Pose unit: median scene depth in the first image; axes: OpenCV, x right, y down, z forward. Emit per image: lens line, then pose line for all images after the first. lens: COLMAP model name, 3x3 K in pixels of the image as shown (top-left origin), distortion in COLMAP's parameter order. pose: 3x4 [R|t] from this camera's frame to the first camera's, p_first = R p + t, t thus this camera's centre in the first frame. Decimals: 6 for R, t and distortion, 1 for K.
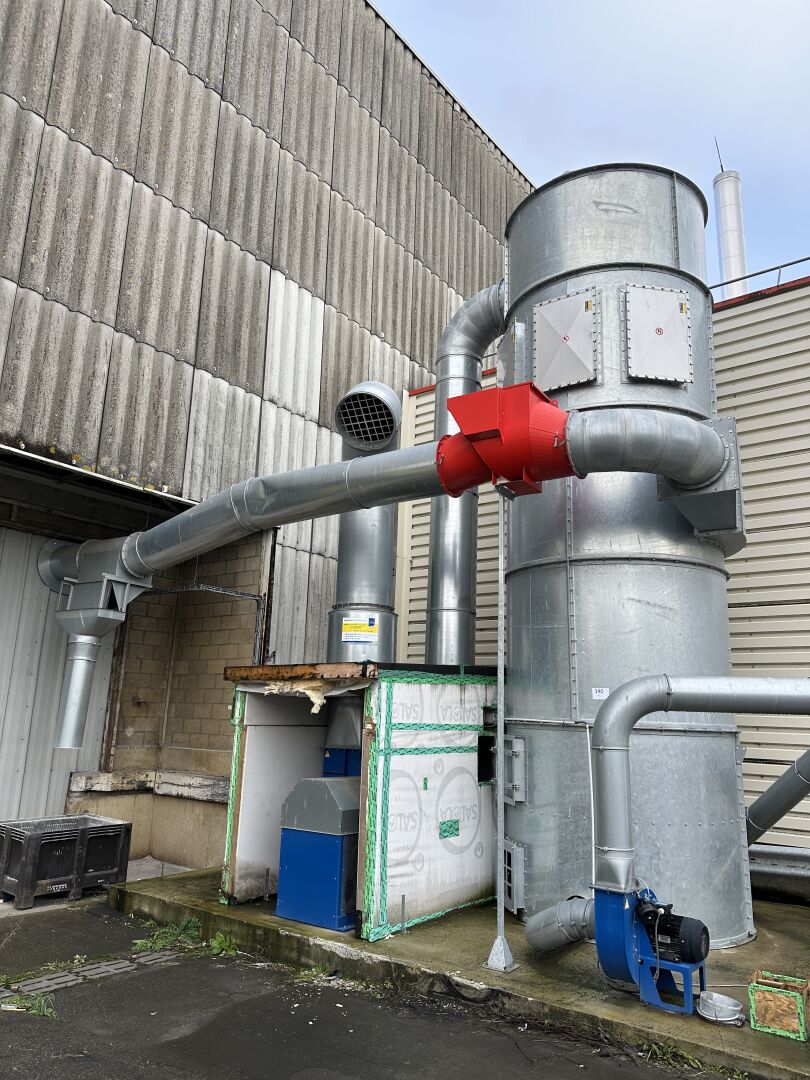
lens RADIAL K [[767.1, 0, 405.0], [0, 767.1, 540.0], [0, 0, 1]] dist [0.107407, -0.129556]
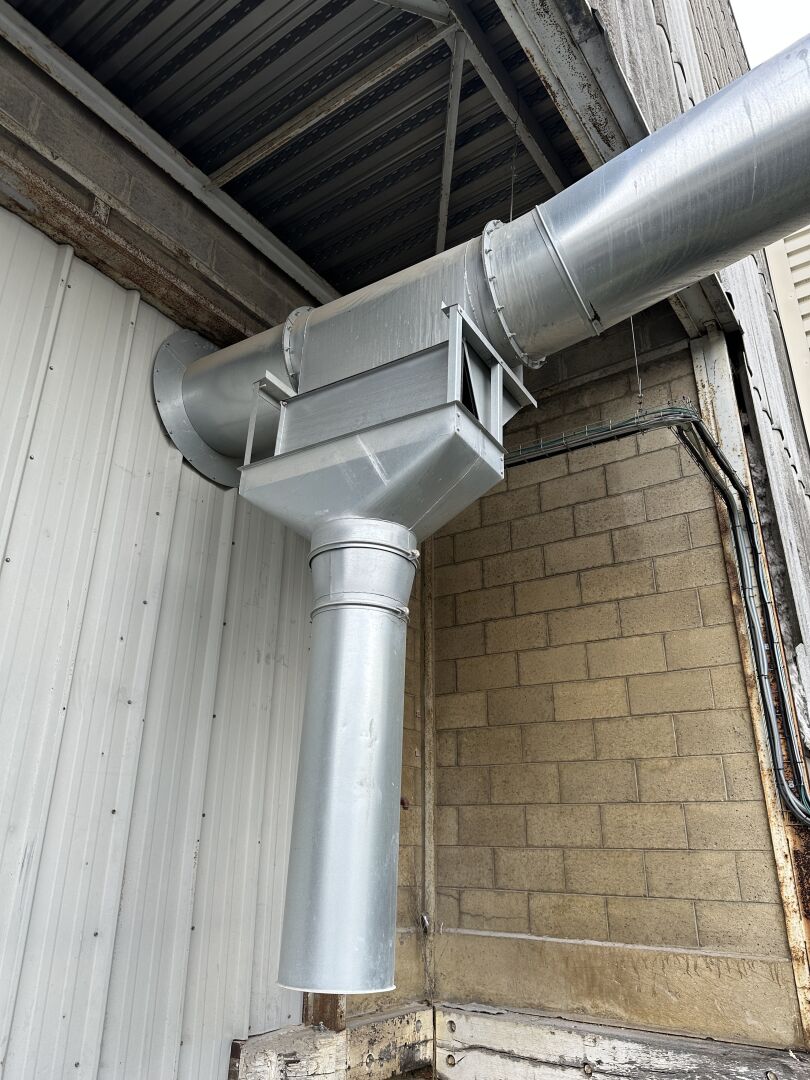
lens RADIAL K [[767.6, 0, 400.0], [0, 767.6, 530.6], [0, 0, 1]] dist [0.042551, -0.034944]
pose [[0.998769, -0.004493, 0.049395, -0.390446], [0.012303, 0.987206, -0.158972, 0.156369], [-0.048048, 0.159384, 0.986047, 0.693062]]
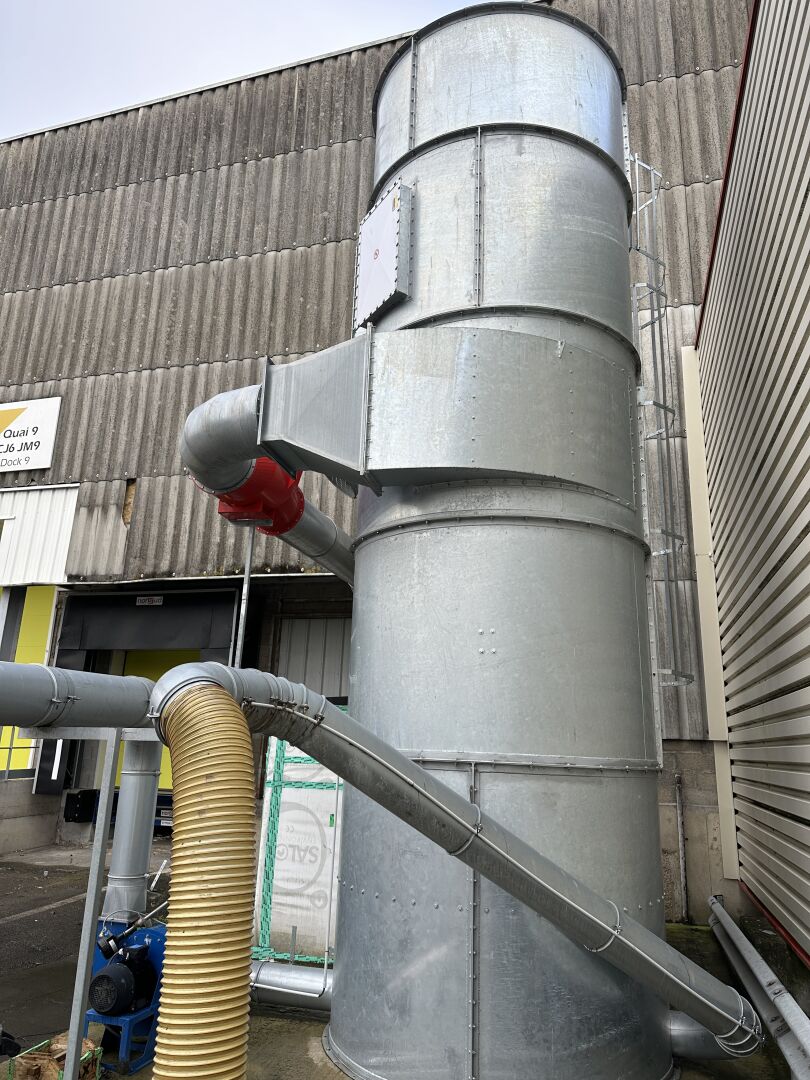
lens RADIAL K [[767.6, 0, 400.0], [0, 767.6, 530.6], [0, 0, 1]] dist [0.042551, -0.034944]
pose [[0.348102, -0.275756, -0.895982, 0.778706], [0.193173, 0.956346, -0.219284, 0.147488], [0.917338, -0.096747, 0.386175, 0.555646]]
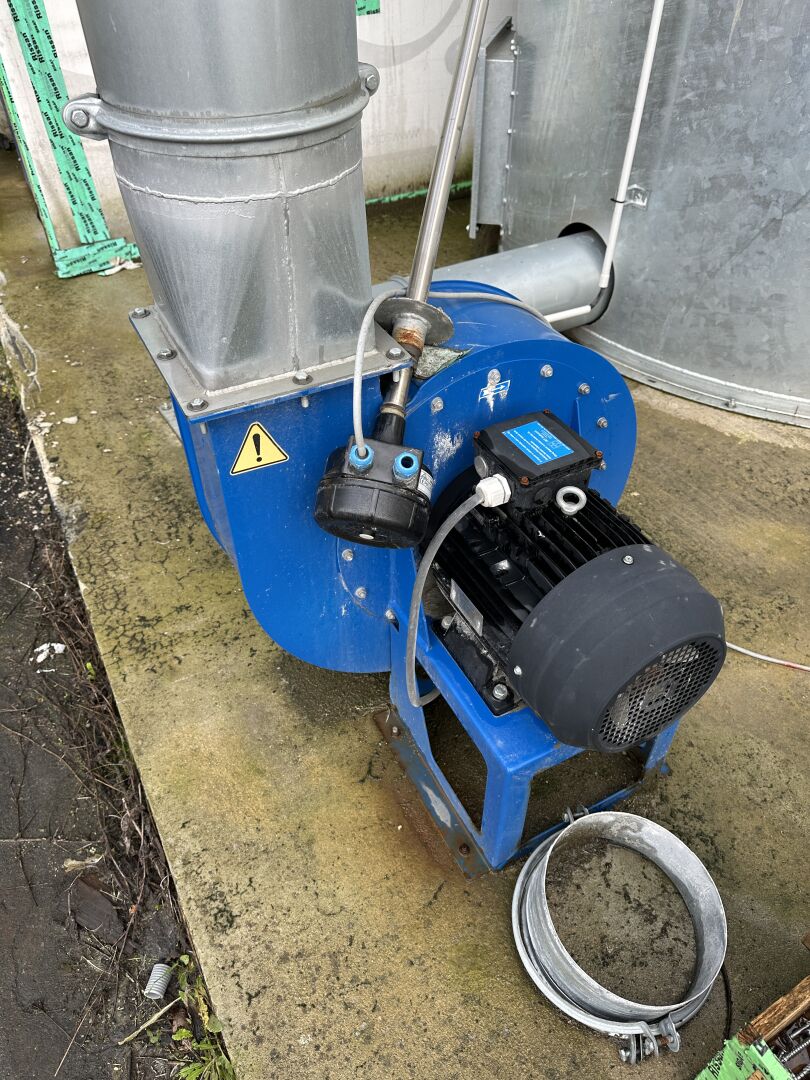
lens RADIAL K [[767.6, 0, 400.0], [0, 767.6, 530.6], [0, 0, 1]] dist [0.042551, -0.034944]
pose [[0.905542, 0.251720, -0.341511, 0.206568], [0.131925, 0.597989, 0.790572, 0.188292], [0.403223, -0.760951, 0.508297, 0.500051]]
